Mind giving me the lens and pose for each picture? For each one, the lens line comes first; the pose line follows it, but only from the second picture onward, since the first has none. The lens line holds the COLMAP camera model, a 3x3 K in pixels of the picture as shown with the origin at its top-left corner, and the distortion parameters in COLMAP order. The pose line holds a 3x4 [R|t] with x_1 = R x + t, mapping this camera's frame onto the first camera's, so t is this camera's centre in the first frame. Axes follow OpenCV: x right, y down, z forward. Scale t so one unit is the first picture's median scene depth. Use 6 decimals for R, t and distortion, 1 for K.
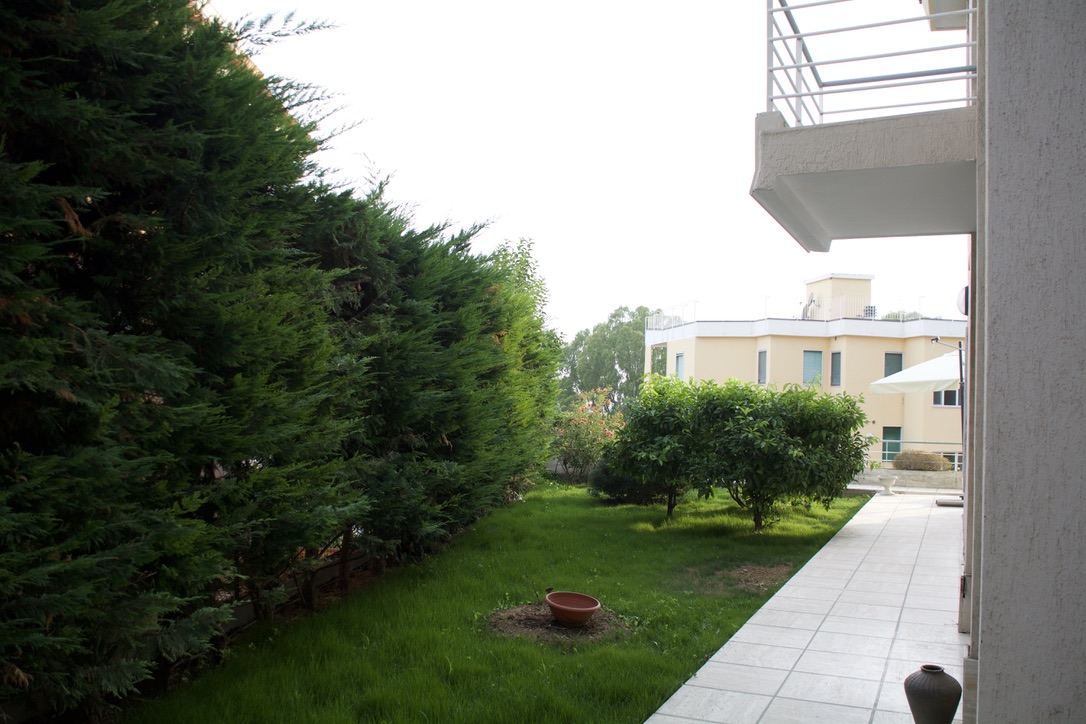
lens RADIAL K [[895.7, 0, 536.0], [0, 895.7, 368.3], [0, 0, 1]] dist [-0.141025, 0.126580]
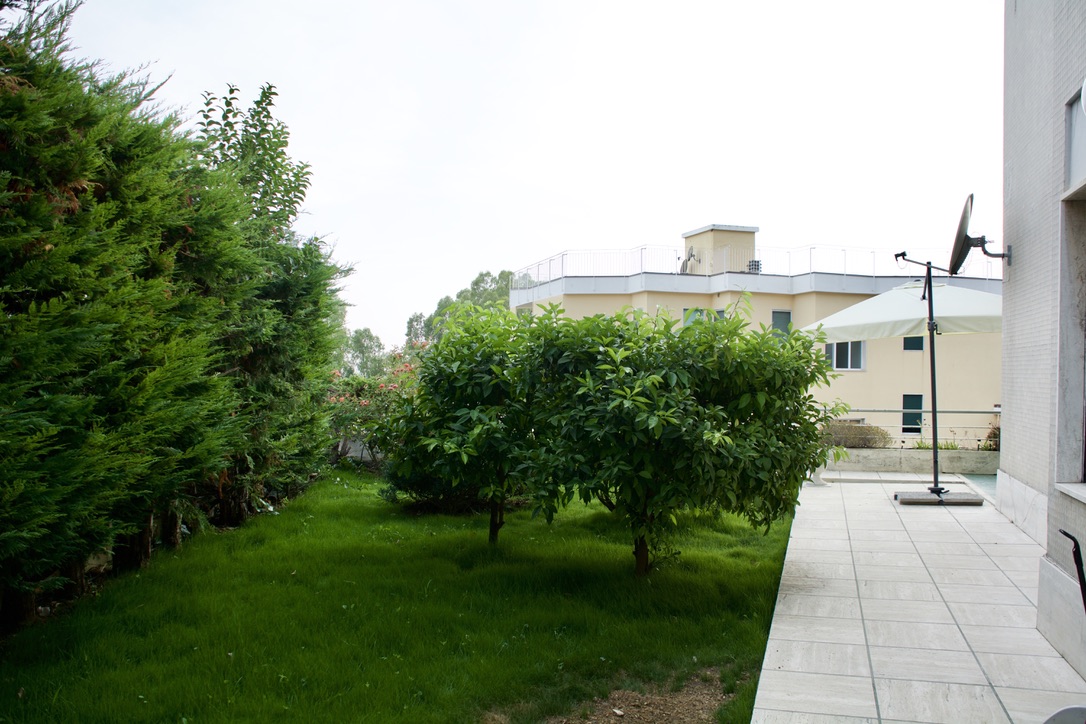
lens RADIAL K [[895.7, 0, 536.0], [0, 895.7, 368.3], [0, 0, 1]] dist [-0.141025, 0.126580]
pose [[0.990412, -0.013319, 0.137503, 0.111402], [0.009004, 0.999449, 0.031957, 0.035597], [-0.137853, -0.030413, 0.989986, 0.466260]]
